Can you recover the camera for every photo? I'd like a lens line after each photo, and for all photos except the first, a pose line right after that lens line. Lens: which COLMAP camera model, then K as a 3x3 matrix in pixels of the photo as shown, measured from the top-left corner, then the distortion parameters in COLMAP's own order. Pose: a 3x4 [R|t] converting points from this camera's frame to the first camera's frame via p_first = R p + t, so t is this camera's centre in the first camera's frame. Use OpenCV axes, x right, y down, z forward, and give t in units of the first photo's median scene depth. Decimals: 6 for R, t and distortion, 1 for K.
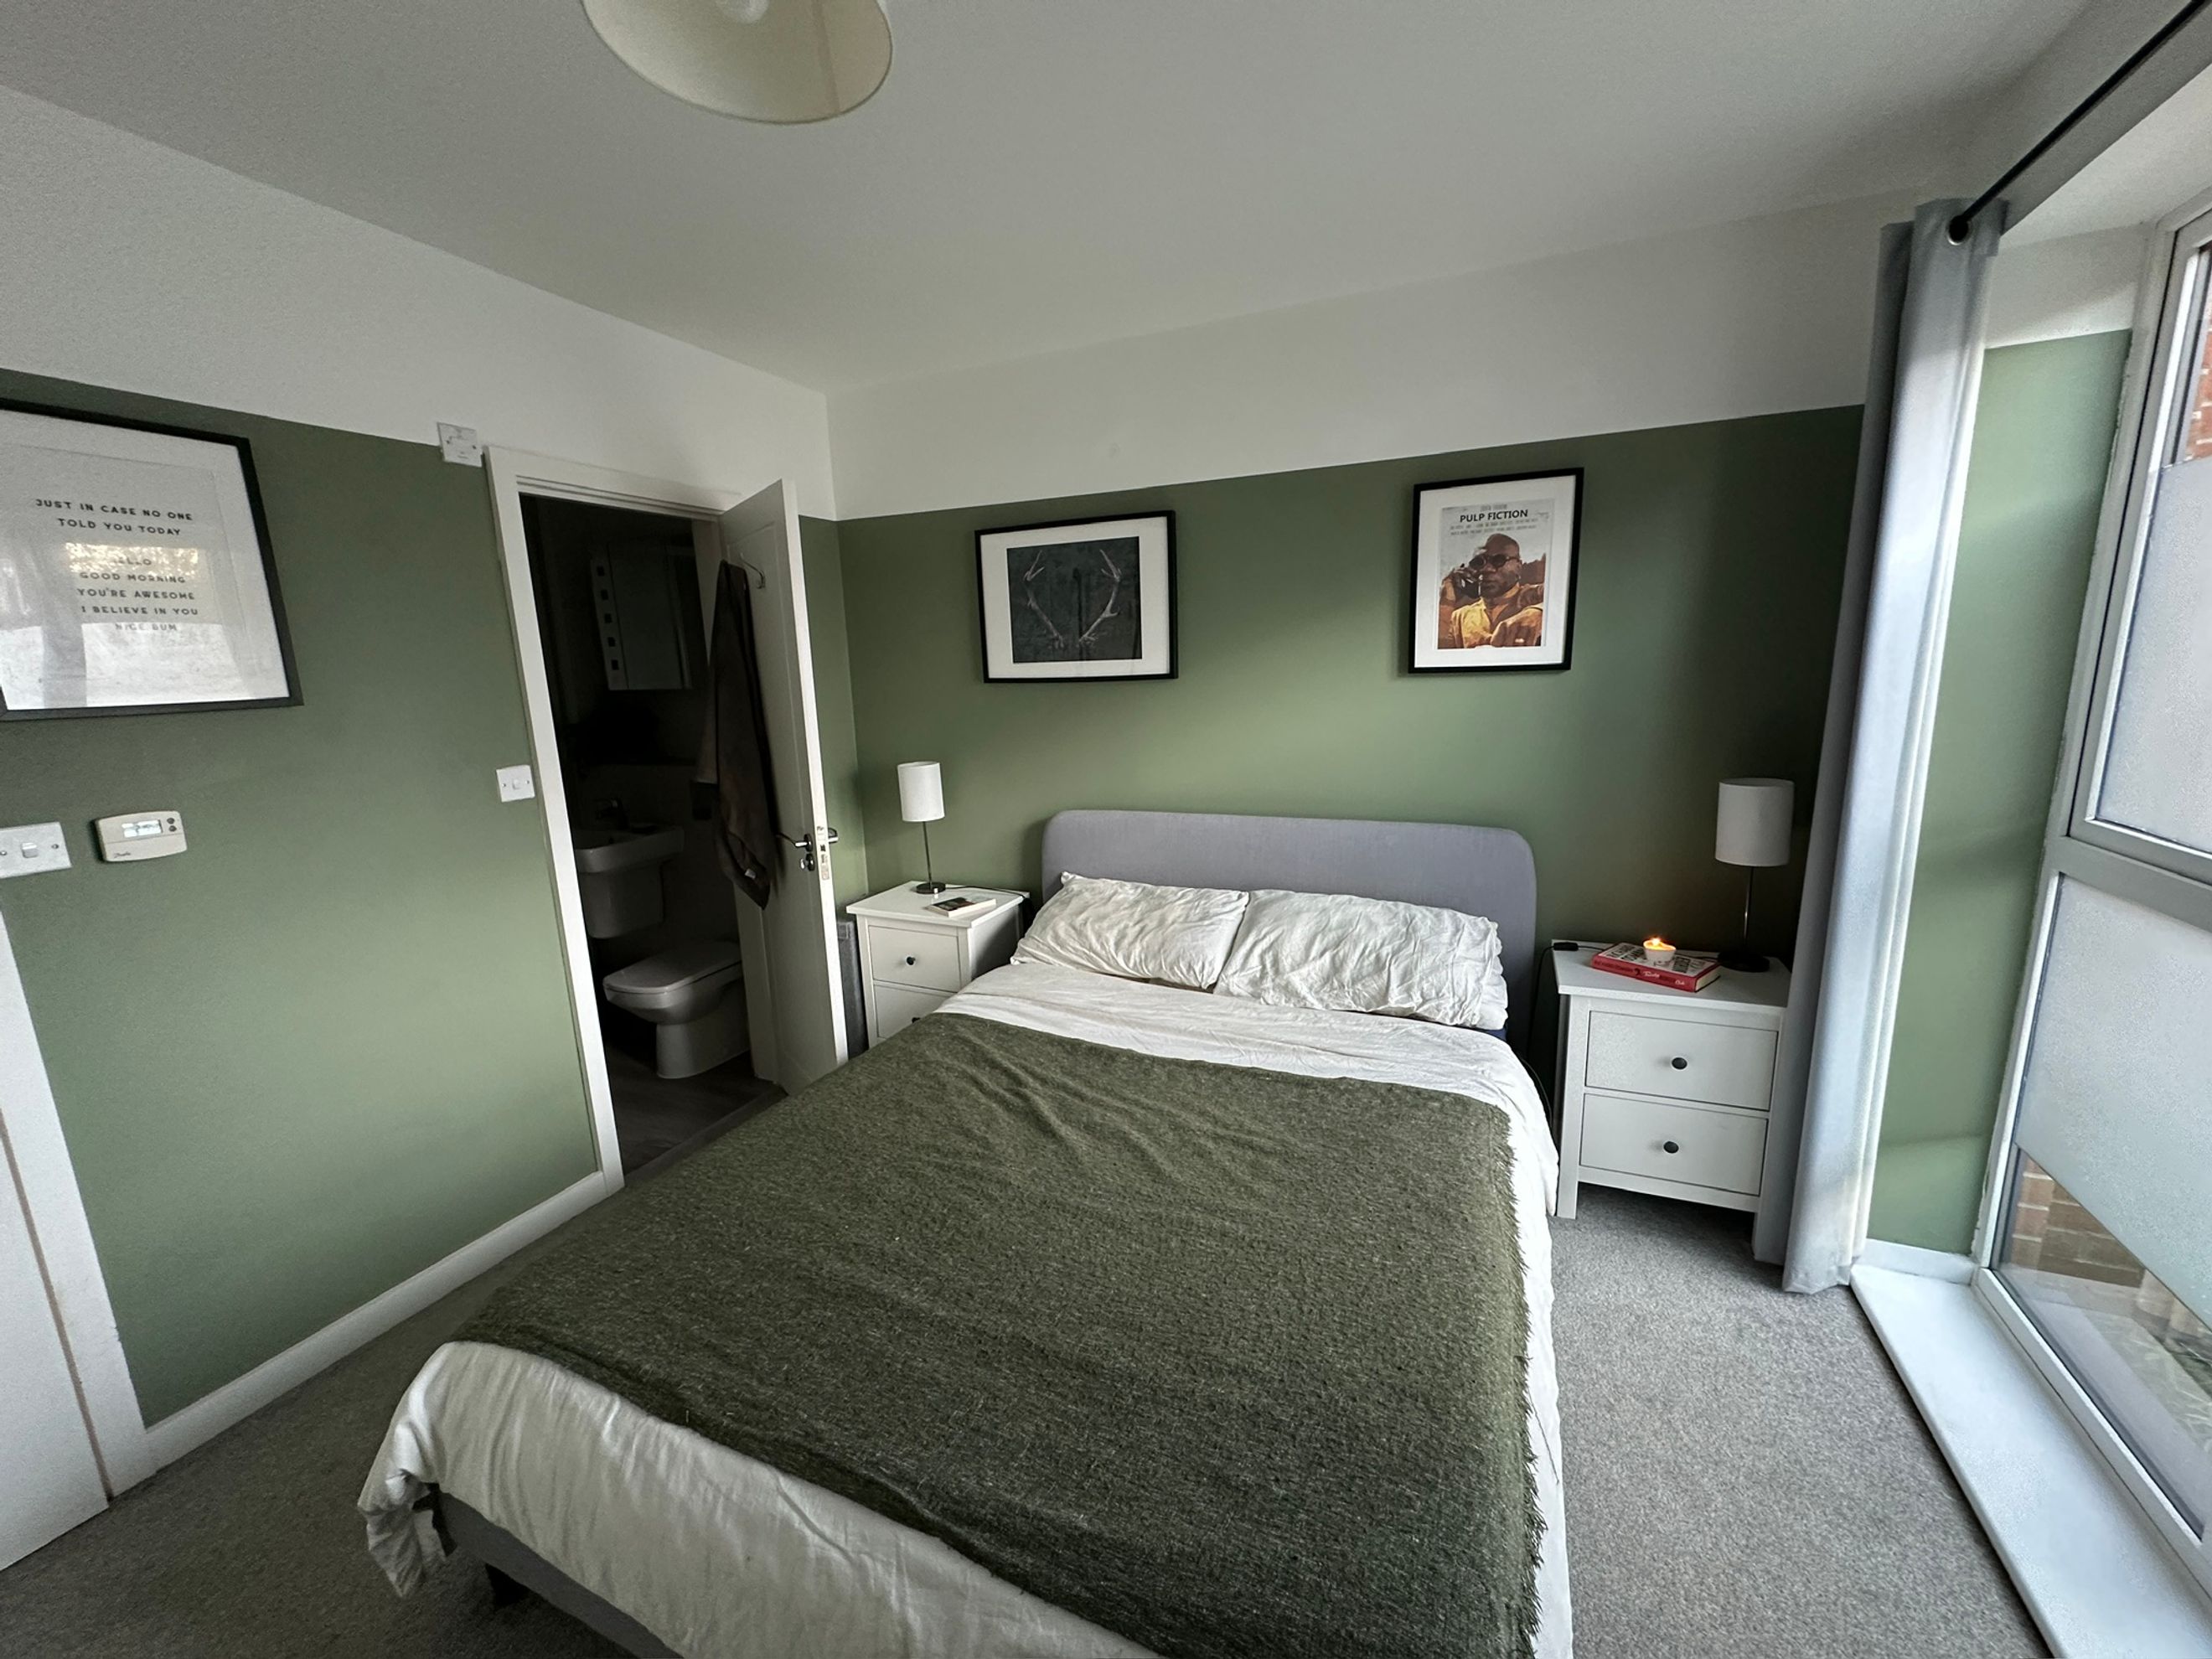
lens RADIAL K [[876.9, 0, 1102.7], [0, 876.9, 832.9], [0, 0, 1]] dist [-0.000725, 0.000173]
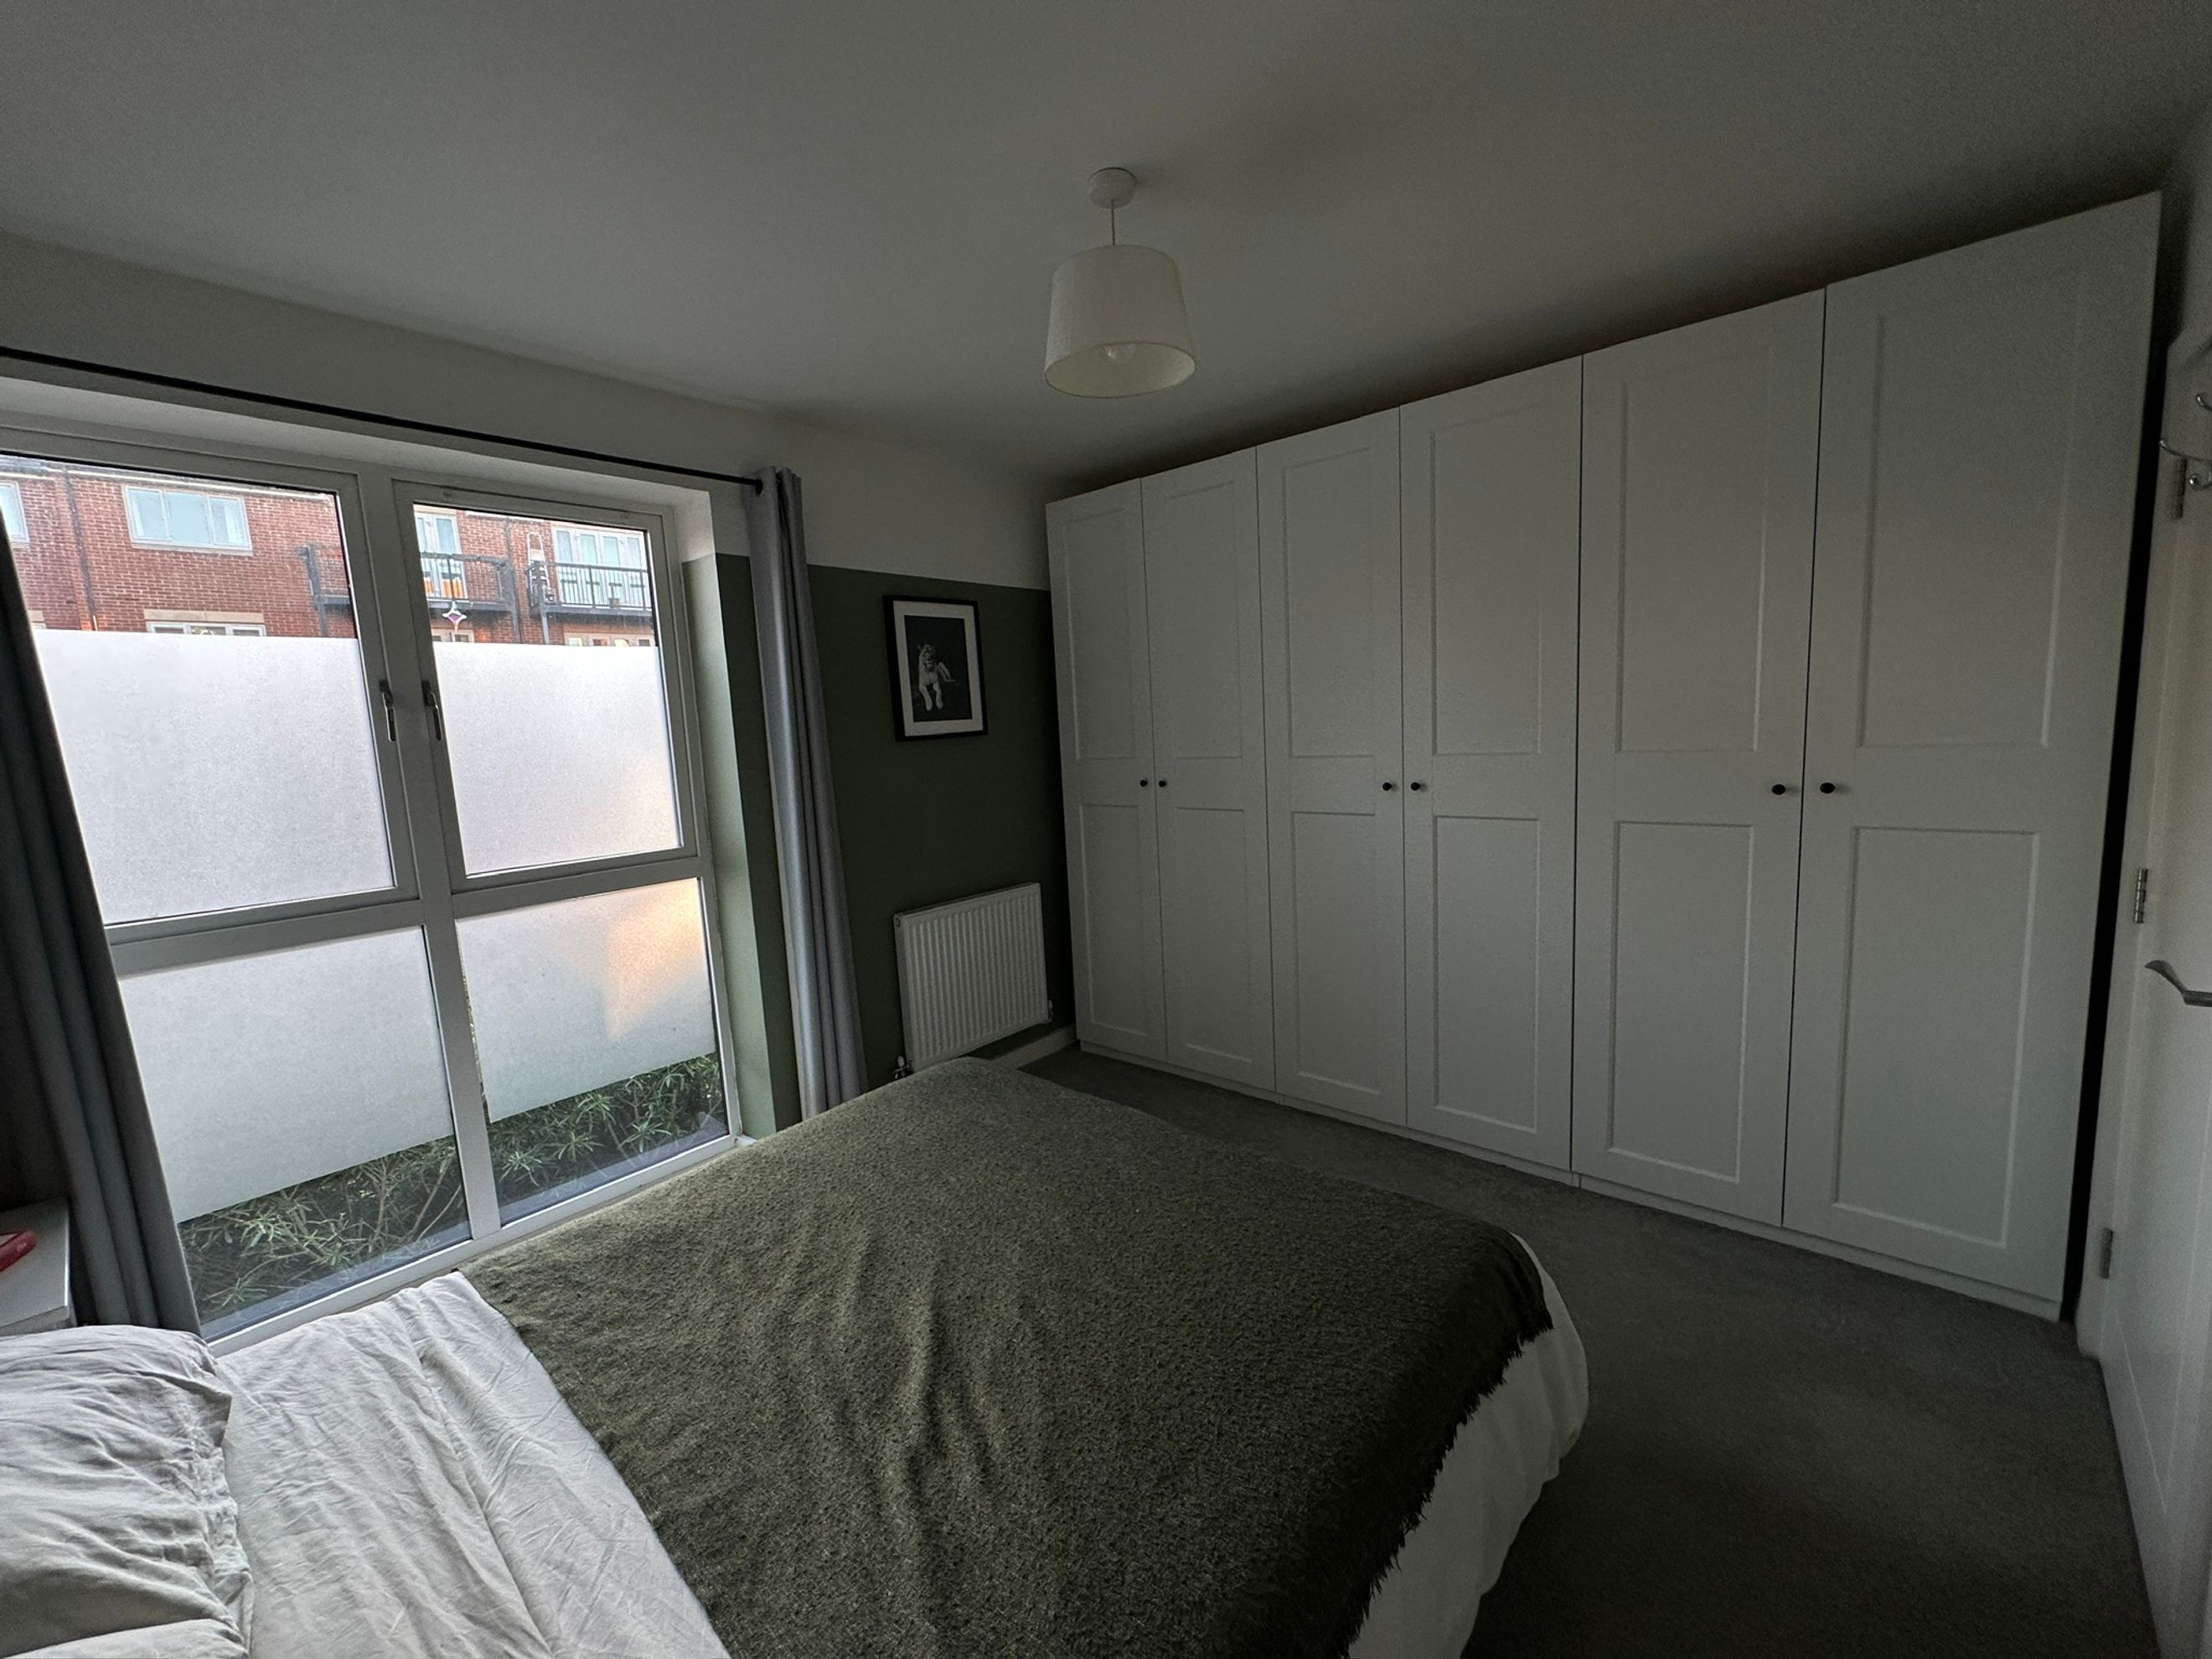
lens RADIAL K [[887.7, 0, 1106.0], [0, 887.7, 829.5], [0, 0, 1]] dist [0.000629, 0.000235]
pose [[-0.955580, 0.043077, 0.291568, -0.326791], [0.133053, 0.945771, 0.296333, -0.203331], [-0.262992, 0.321964, -0.909491, 1.123546]]
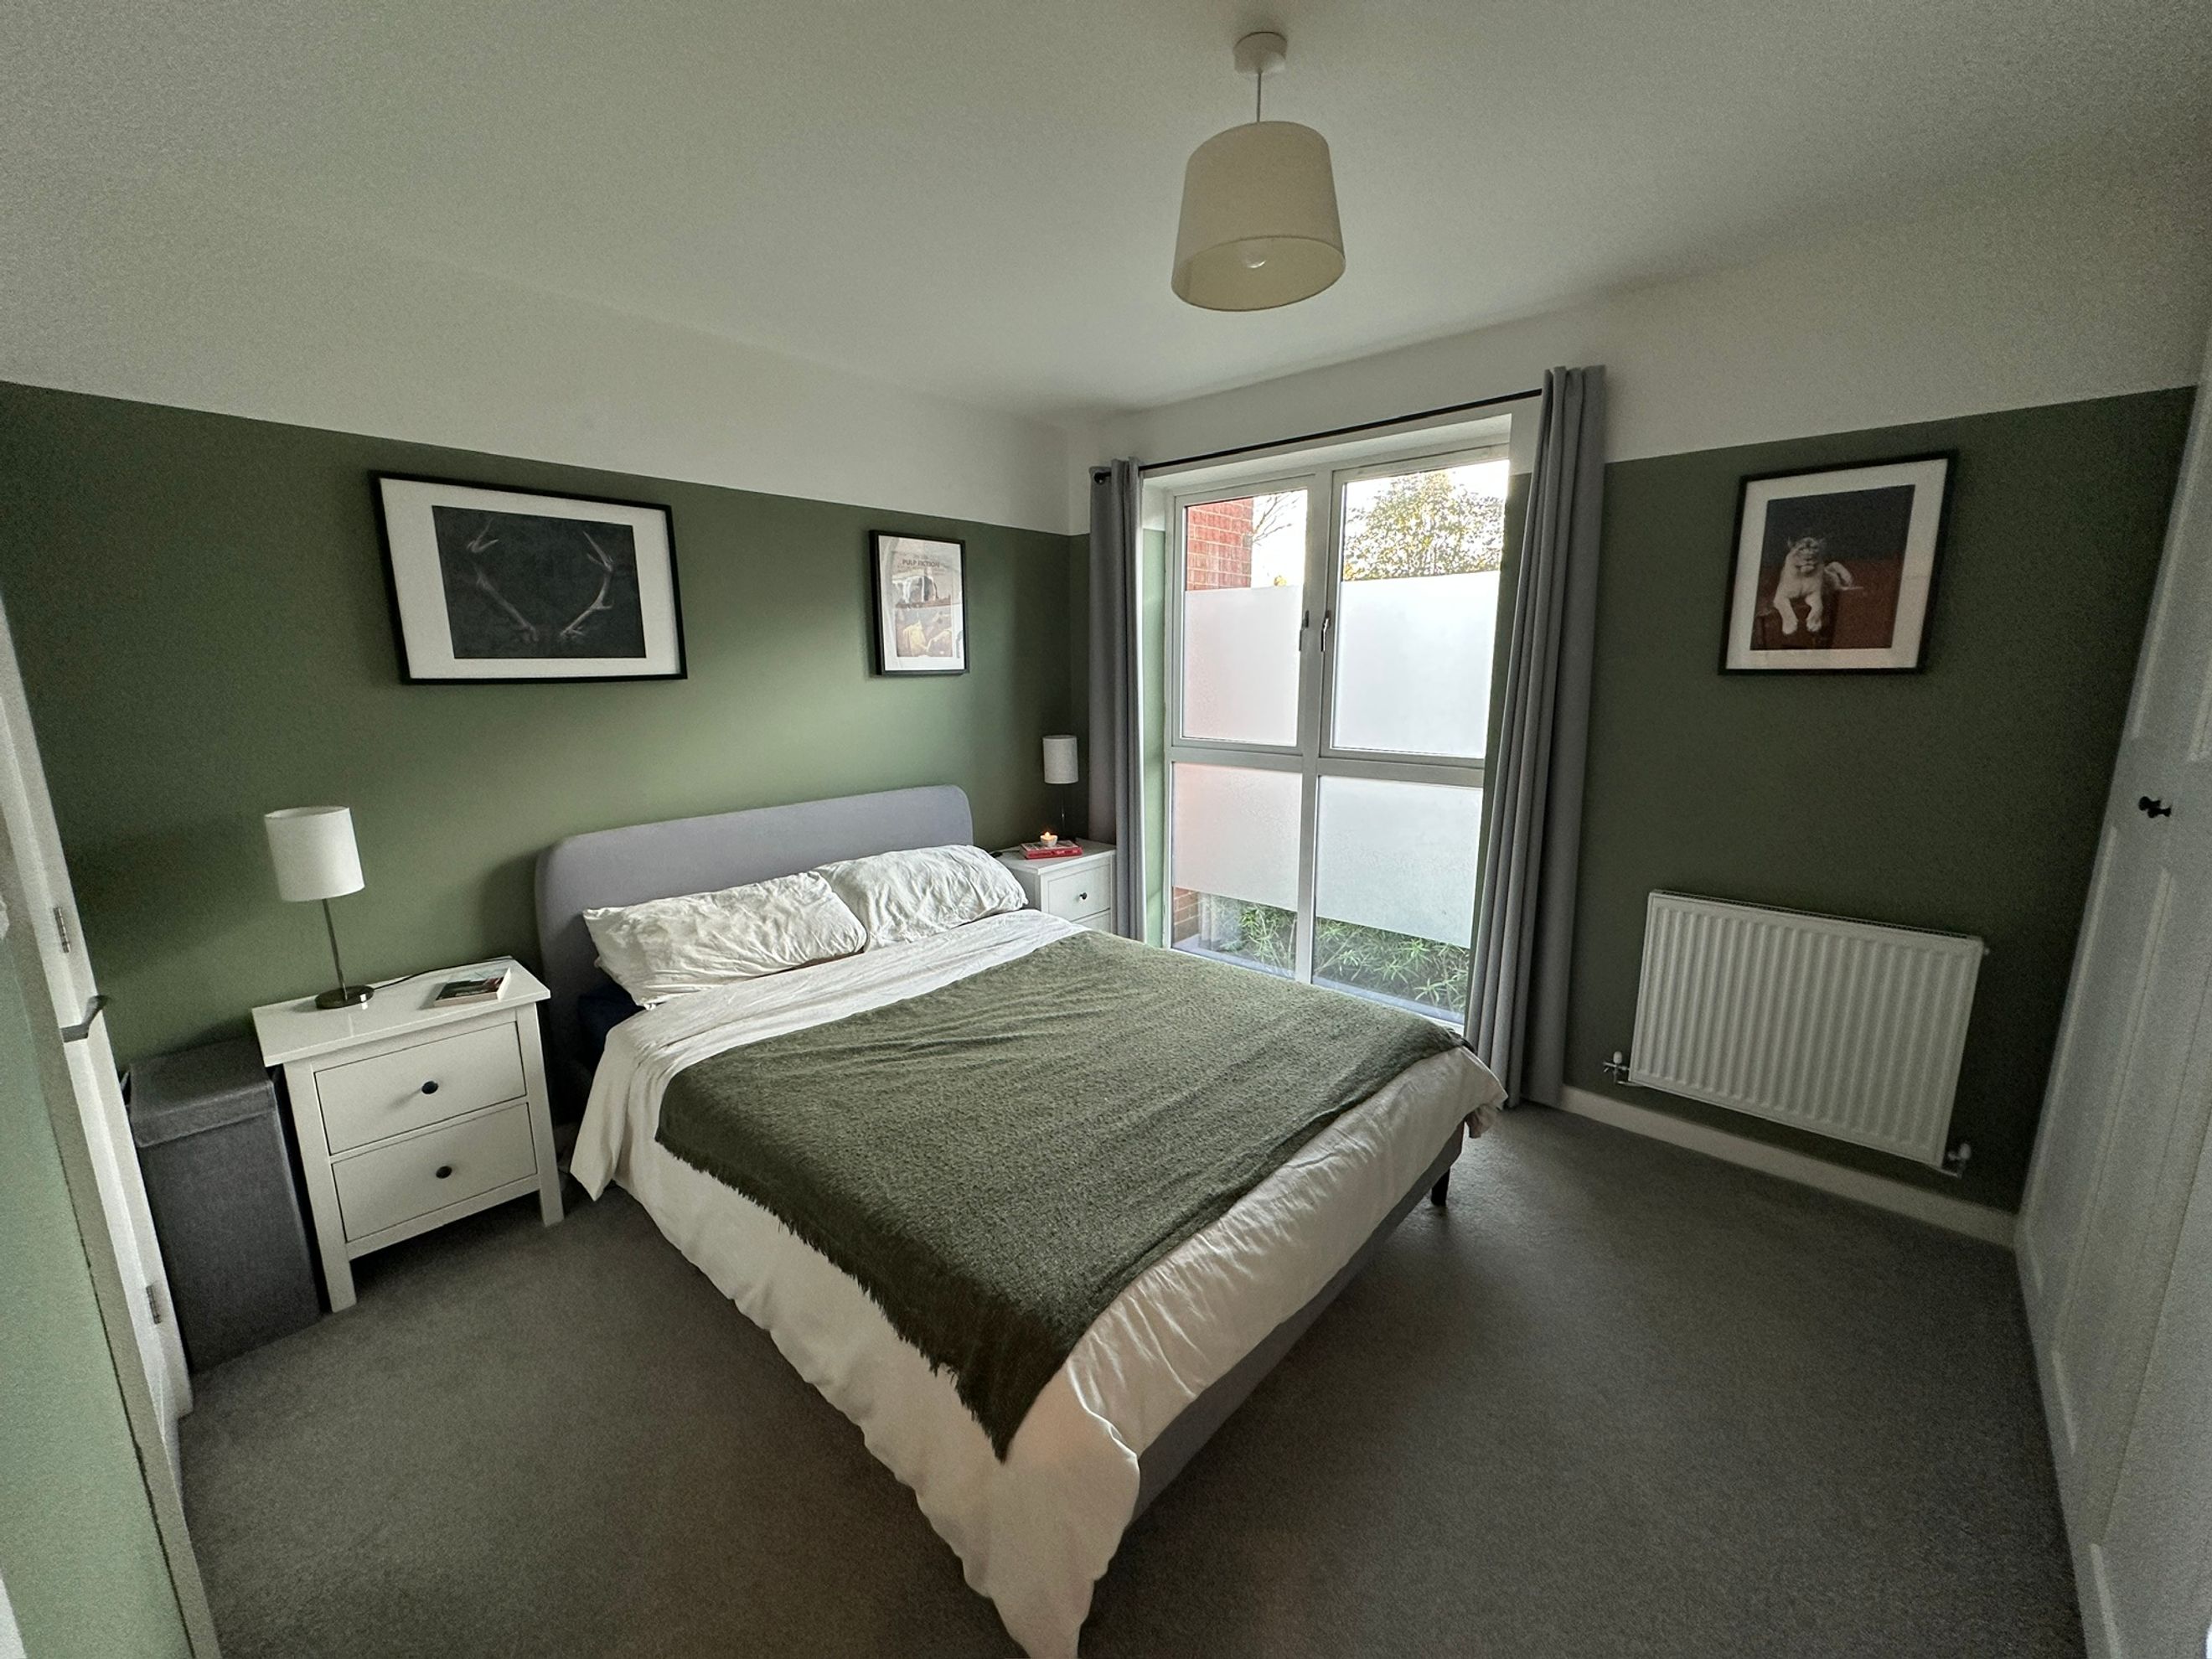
lens RADIAL K [[876.9, 0, 1102.7], [0, 876.9, 832.9], [0, 0, 1]] dist [-0.000725, 0.000173]
pose [[0.309796, -0.156717, 0.937799, -0.822311], [0.179549, 0.978219, 0.104159, -0.032196], [-0.933696, 0.136113, 0.331187, 0.312962]]
